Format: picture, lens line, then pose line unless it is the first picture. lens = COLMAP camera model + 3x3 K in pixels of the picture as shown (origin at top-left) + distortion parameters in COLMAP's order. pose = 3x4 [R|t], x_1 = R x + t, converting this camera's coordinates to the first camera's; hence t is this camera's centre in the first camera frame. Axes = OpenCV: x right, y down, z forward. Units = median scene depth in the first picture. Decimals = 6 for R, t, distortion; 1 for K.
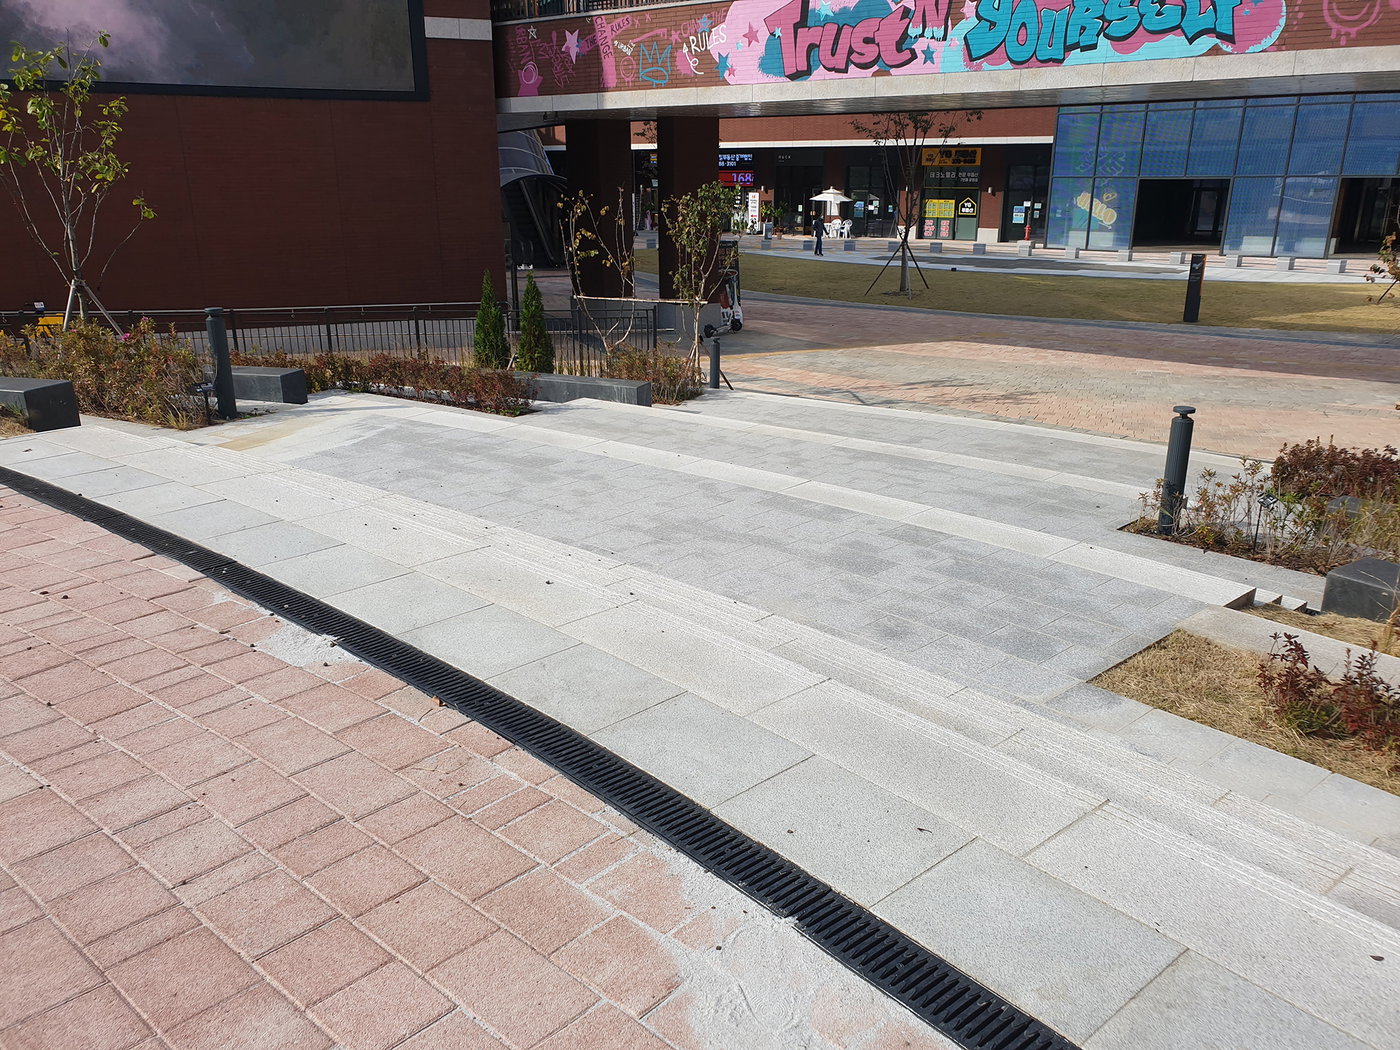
lens RADIAL K [[1103.1, 0, 697.1], [0, 1103.1, 550.7], [0, 0, 1]] dist [-0.023915, 0.005998]
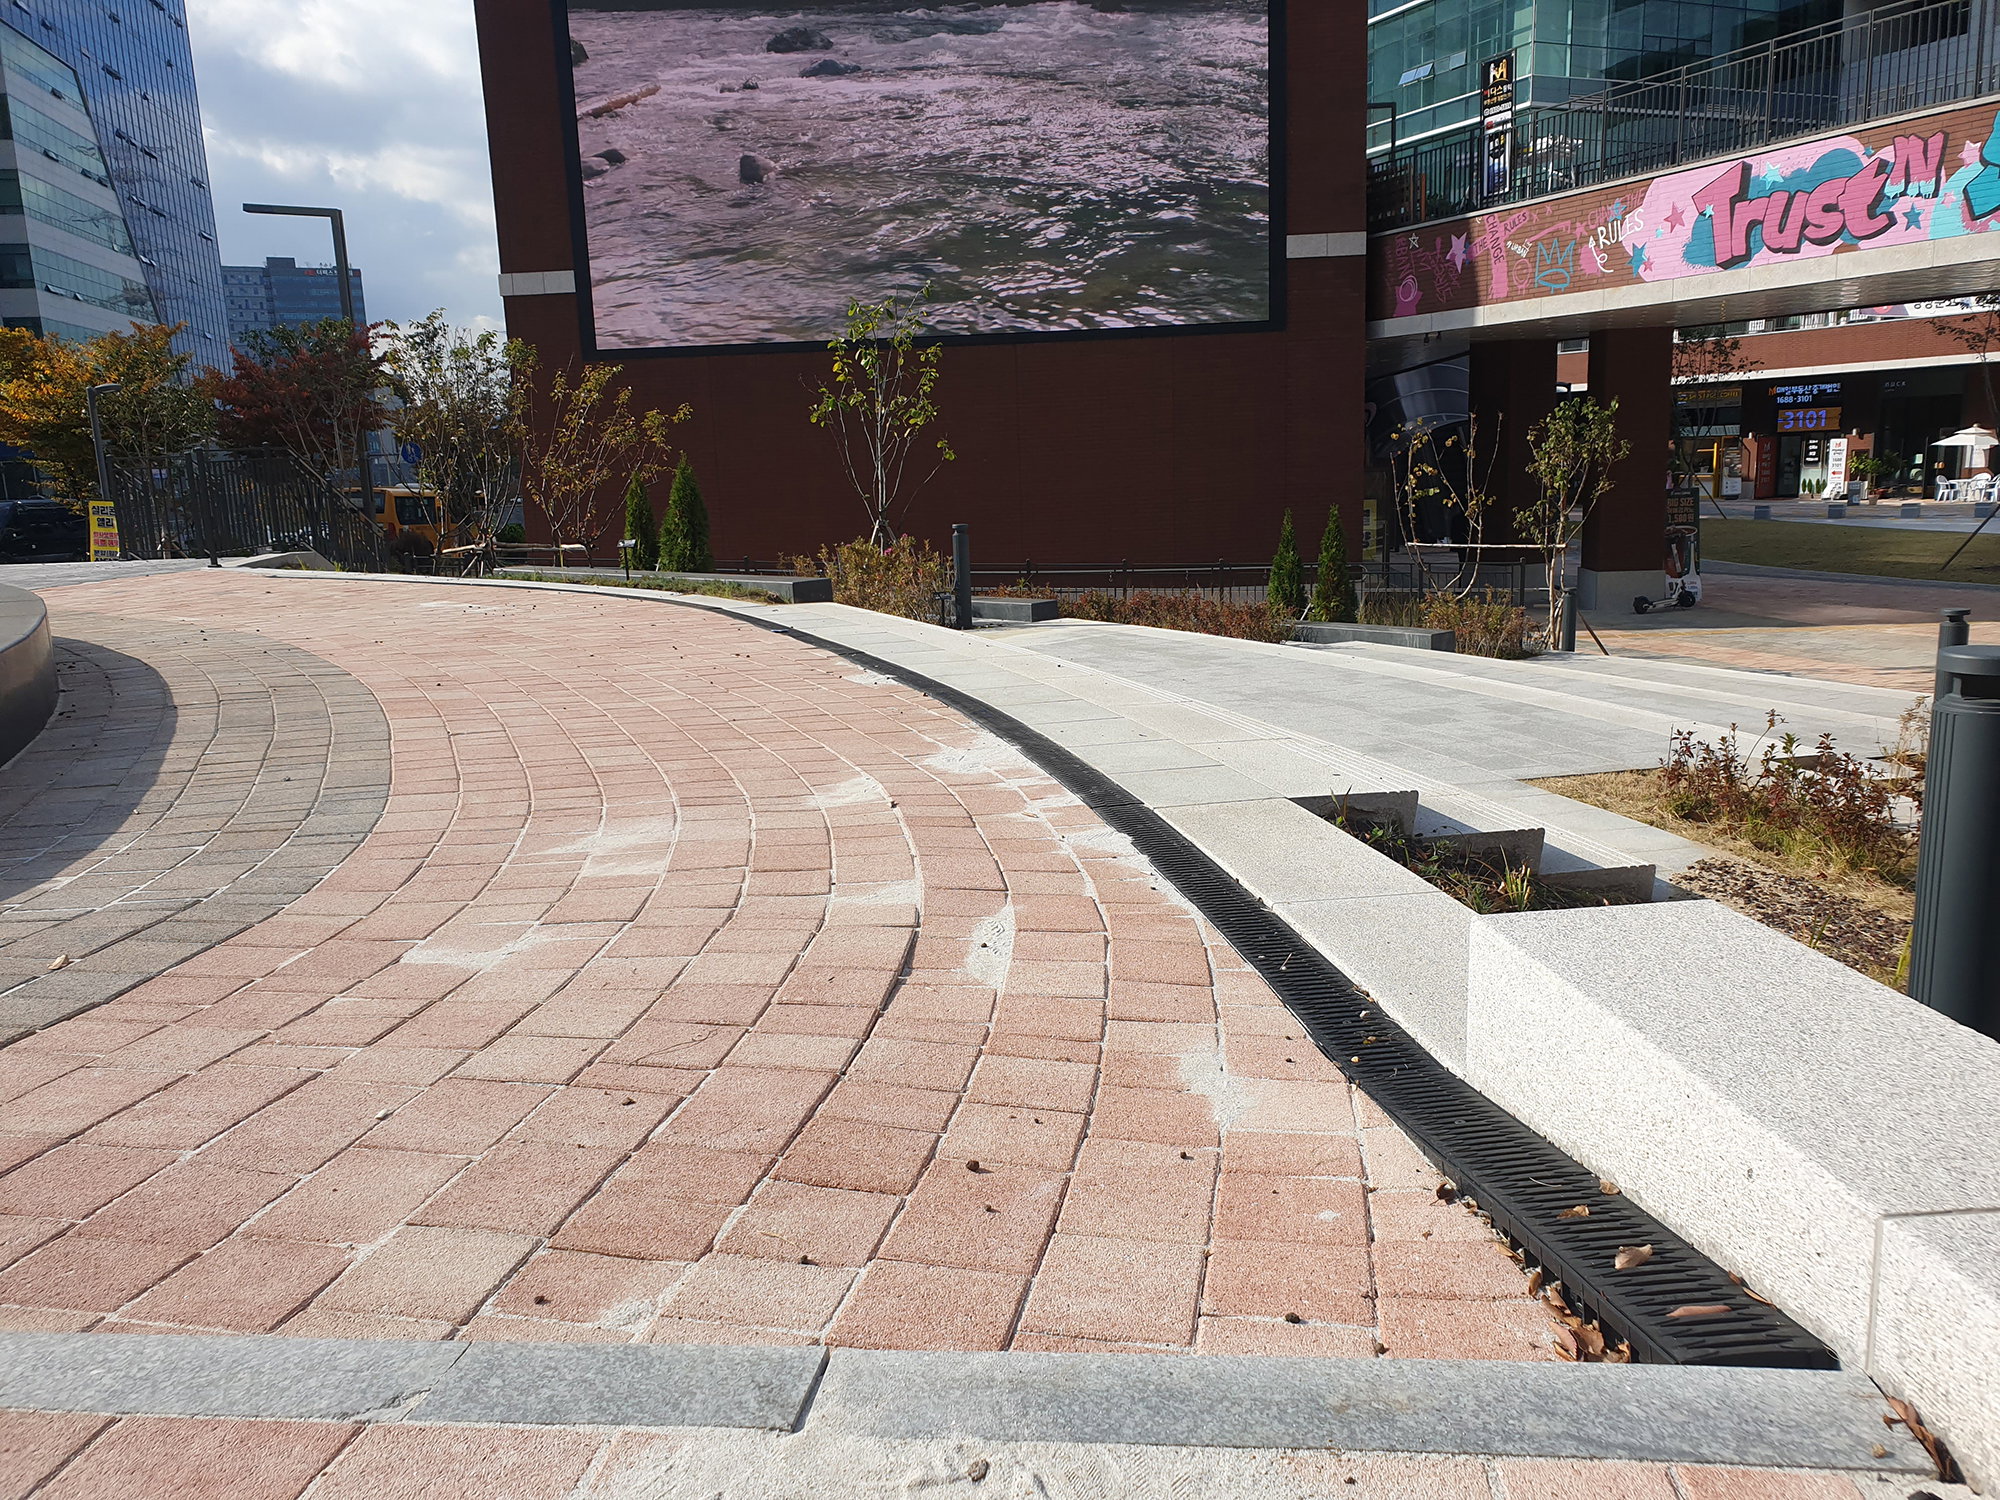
lens RADIAL K [[1566.9, 0, 1007.9], [0, 1566.9, 775.0], [0, 0, 1]] dist [-0.009681, 0.020285]
pose [[0.888321, 0.058004, -0.455545, 0.158287], [-0.112727, 0.989182, -0.093867, 0.080706], [0.445172, 0.134736, 0.885250, -0.144094]]
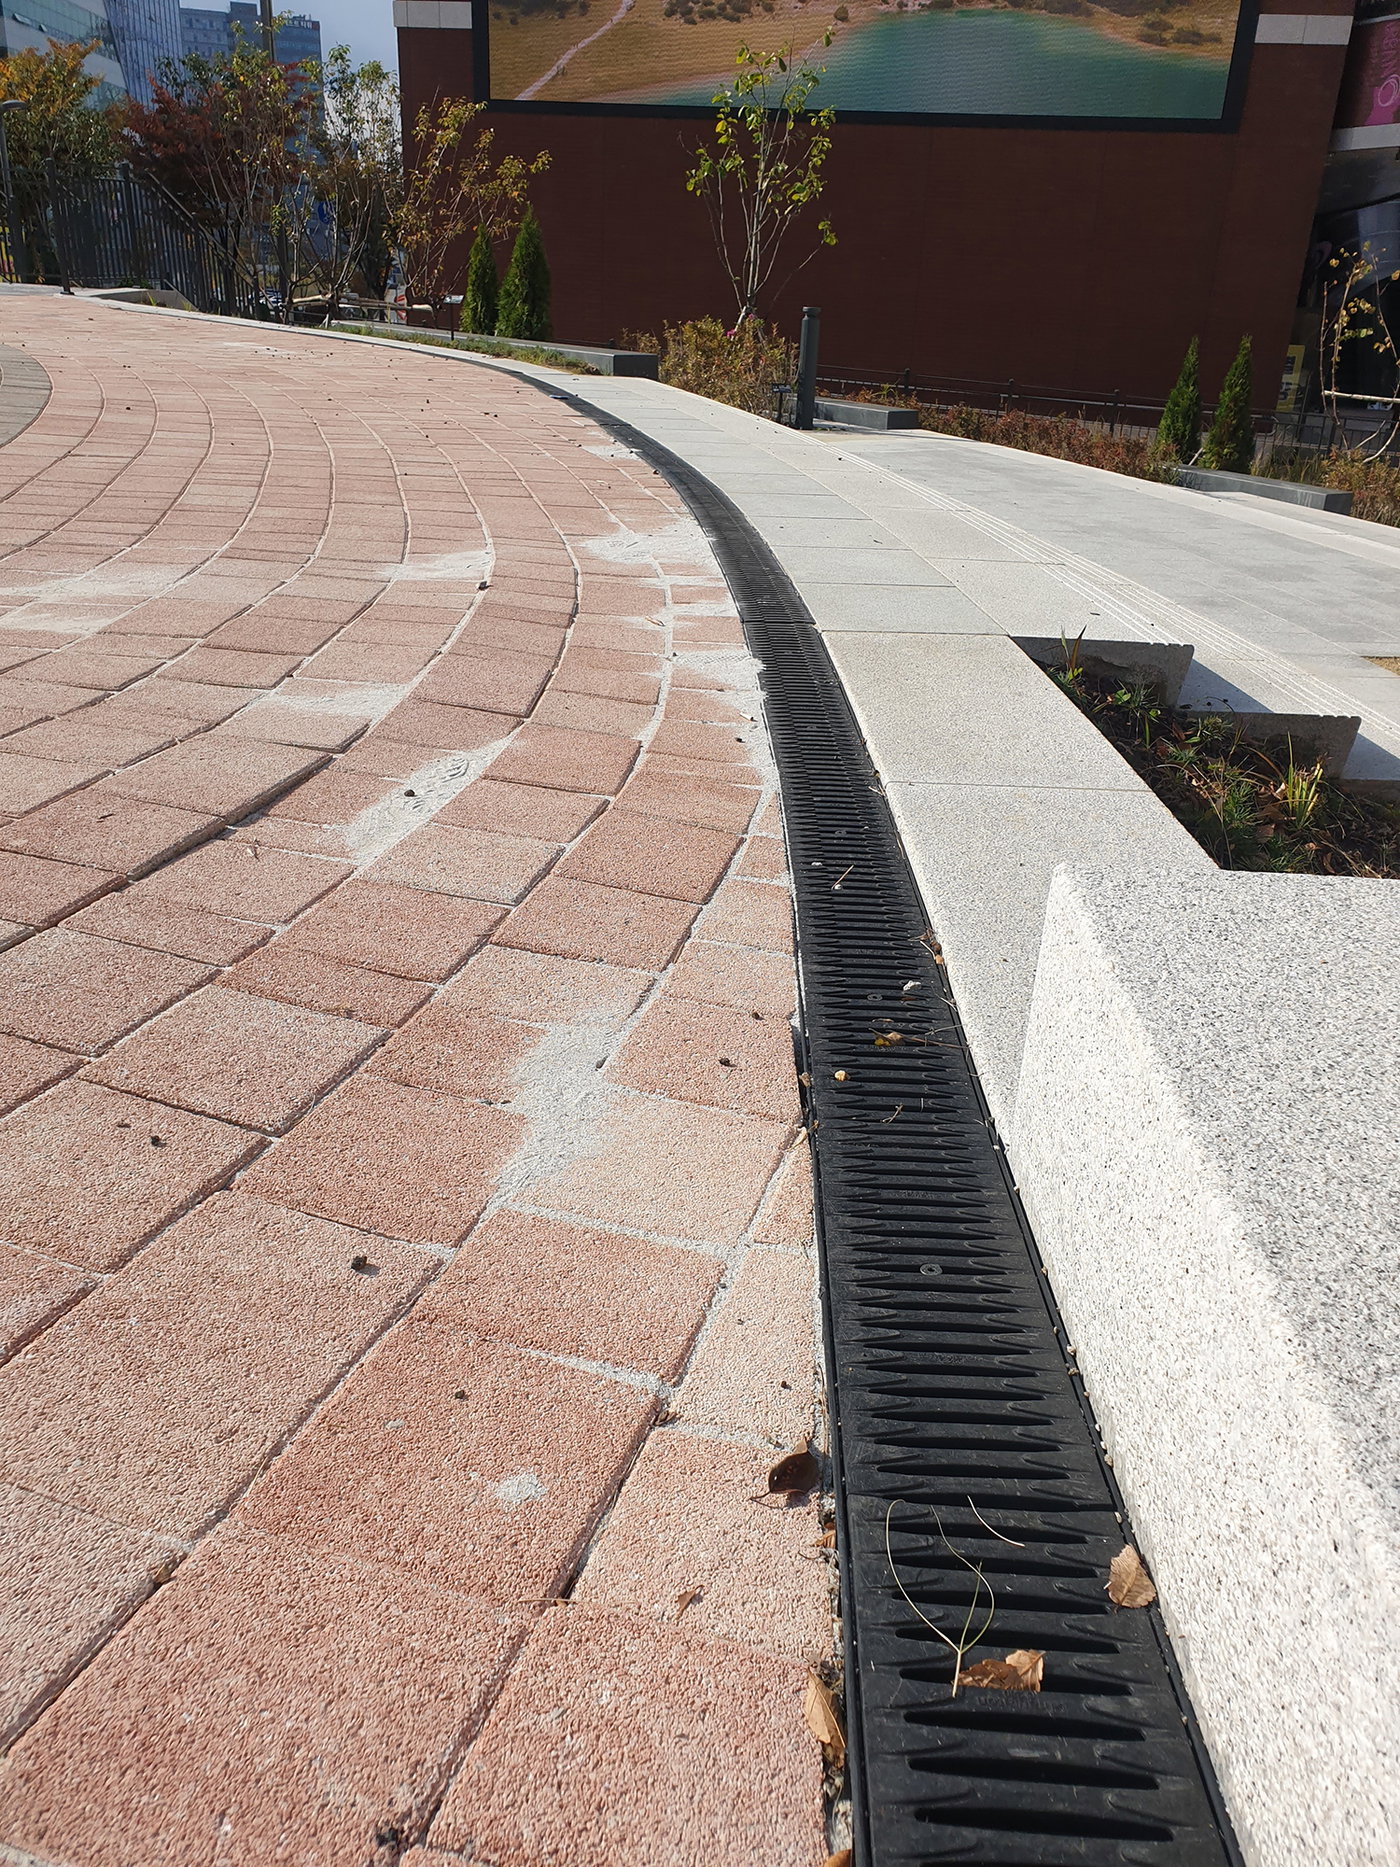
lens RADIAL K [[1462.7, 0, 700.0], [0, 1462.7, 933.5], [0, 0, 1]] dist [-0.009681, 0.020285]
pose [[0.809955, 0.272775, -0.519198, 0.154763], [-0.229132, 0.962078, 0.148005, 0.073169], [0.539881, -0.000913, 0.841741, -0.073947]]
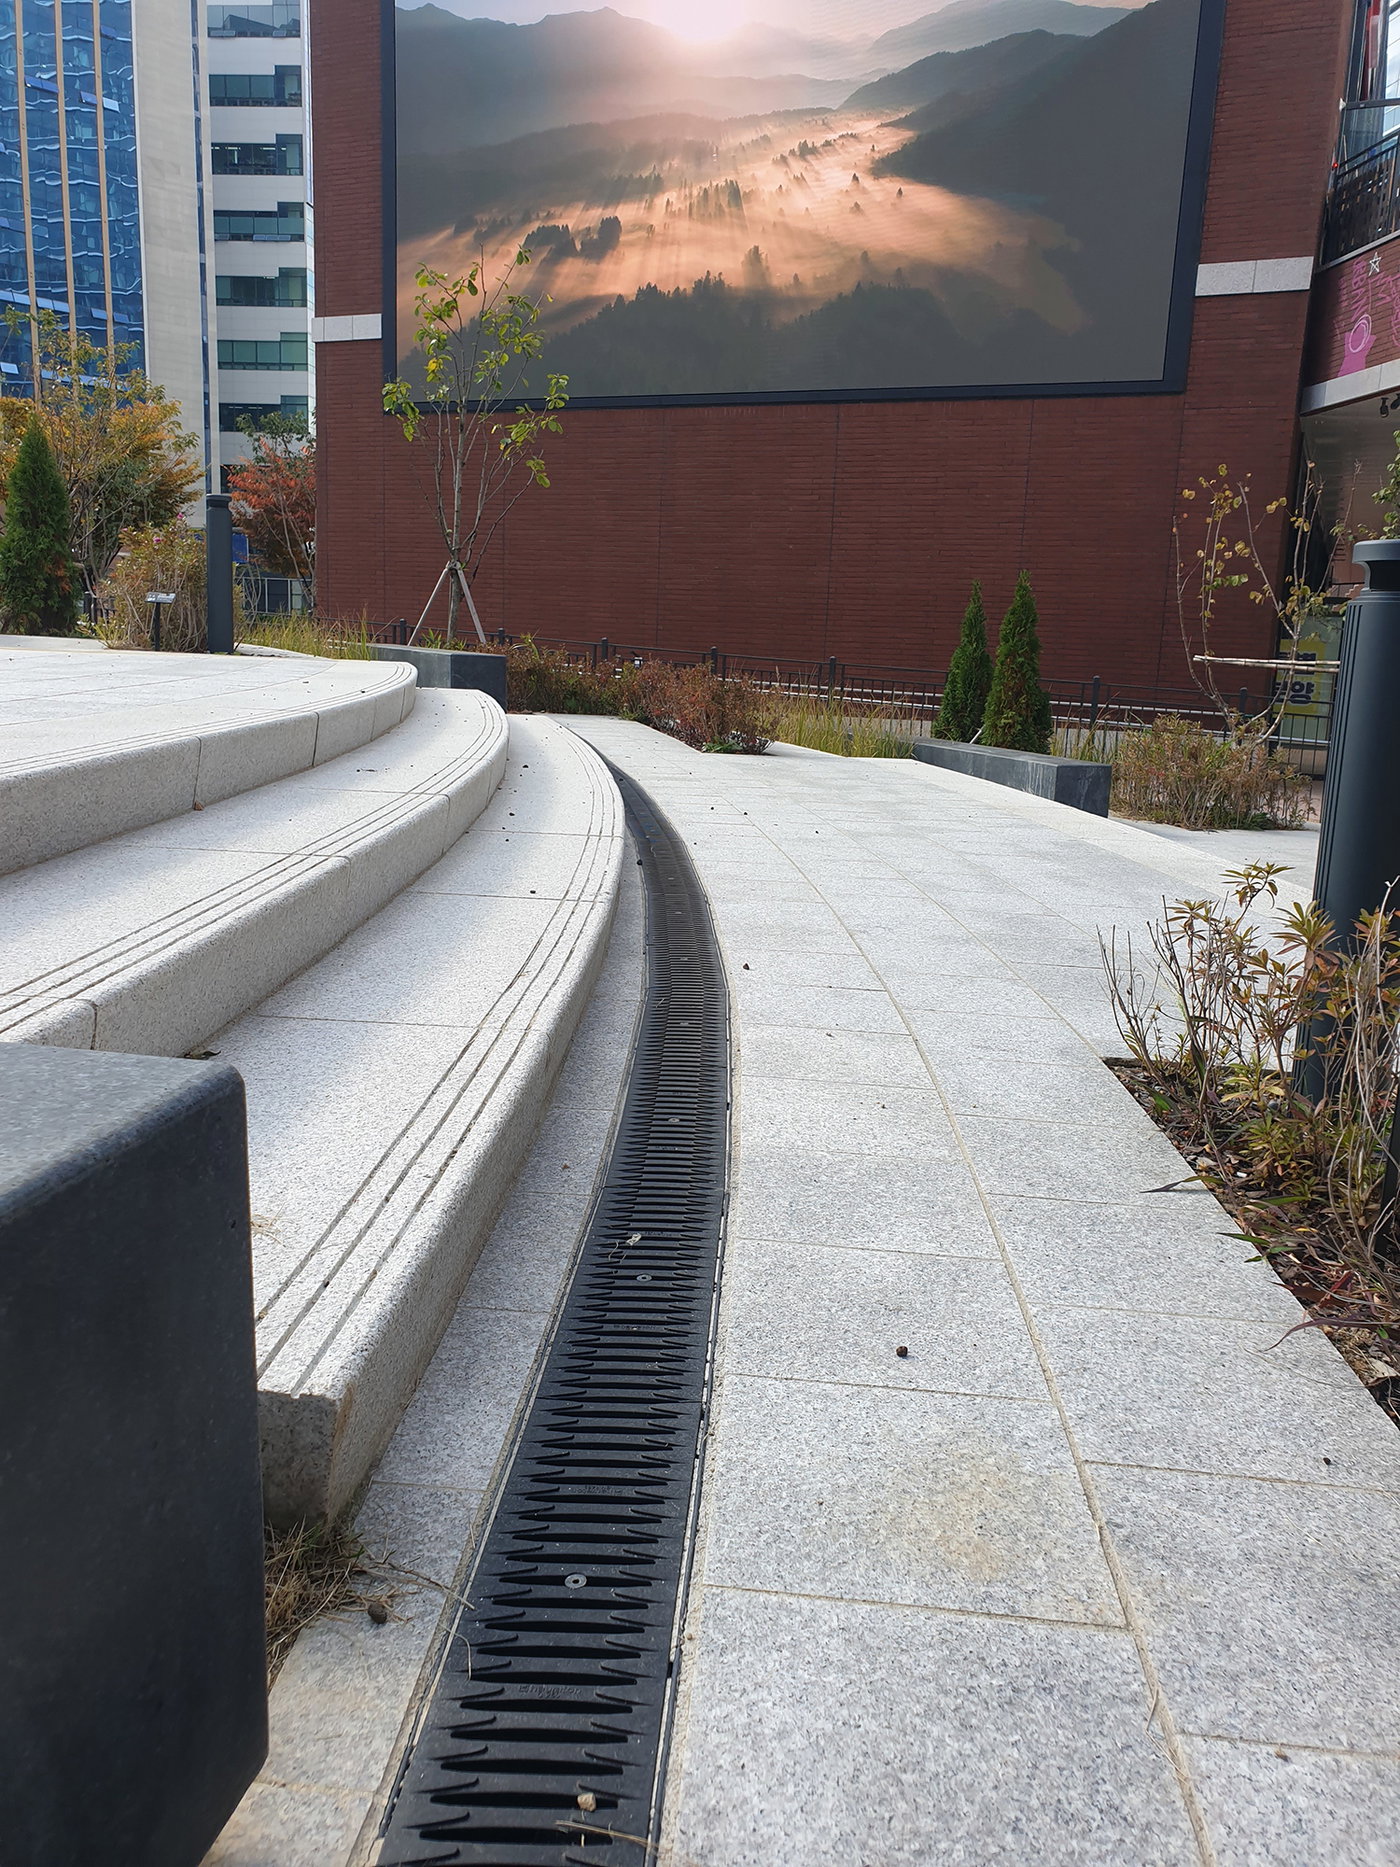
lens RADIAL K [[1440.6, 0, 698.8], [0, 1440.6, 948.3], [0, 0, 1]] dist [-0.060224, 0.088131]
pose [[0.680753, 0.179905, -0.710078, 0.243850], [-0.271043, 0.962434, -0.016007, -0.008182], [0.680523, 0.203358, 0.703942, 0.327076]]
